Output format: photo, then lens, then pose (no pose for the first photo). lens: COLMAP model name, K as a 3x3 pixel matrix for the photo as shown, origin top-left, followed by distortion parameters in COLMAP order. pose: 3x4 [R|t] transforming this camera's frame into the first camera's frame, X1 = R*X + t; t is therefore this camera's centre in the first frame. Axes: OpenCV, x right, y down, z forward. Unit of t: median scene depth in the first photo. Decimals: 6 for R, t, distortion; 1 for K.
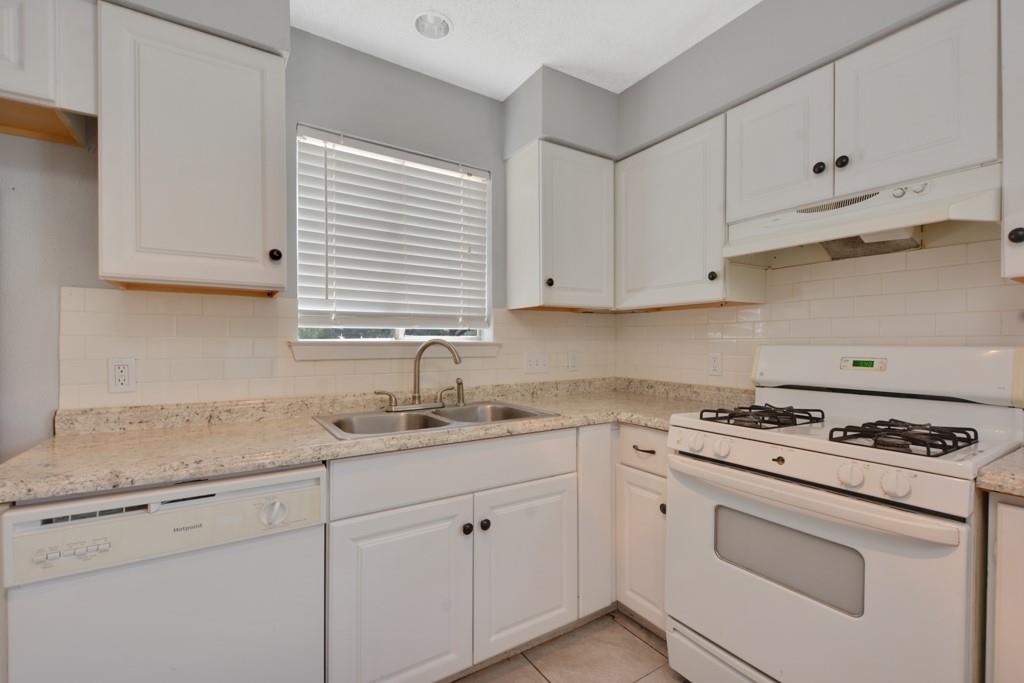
lens RADIAL K [[449.7, 0, 510.1], [0, 449.7, 343.6], [0, 0, 1]] dist [0.002044, -0.001074]
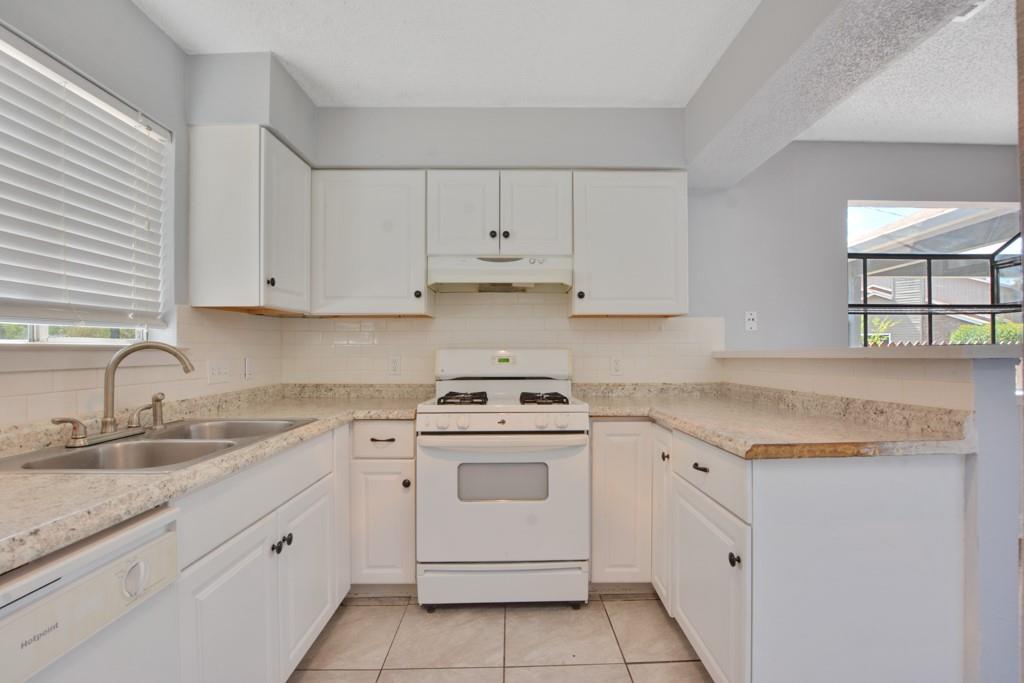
lens RADIAL K [[486.0, 0, 526.7], [0, 486.0, 342.5], [0, 0, 1]] dist [-0.023363, -0.000416]
pose [[0.515483, 0.010085, 0.856841, -0.533006], [0.002778, 0.999906, -0.013440, 0.003725], [-0.856896, 0.009309, 0.515406, 0.036874]]
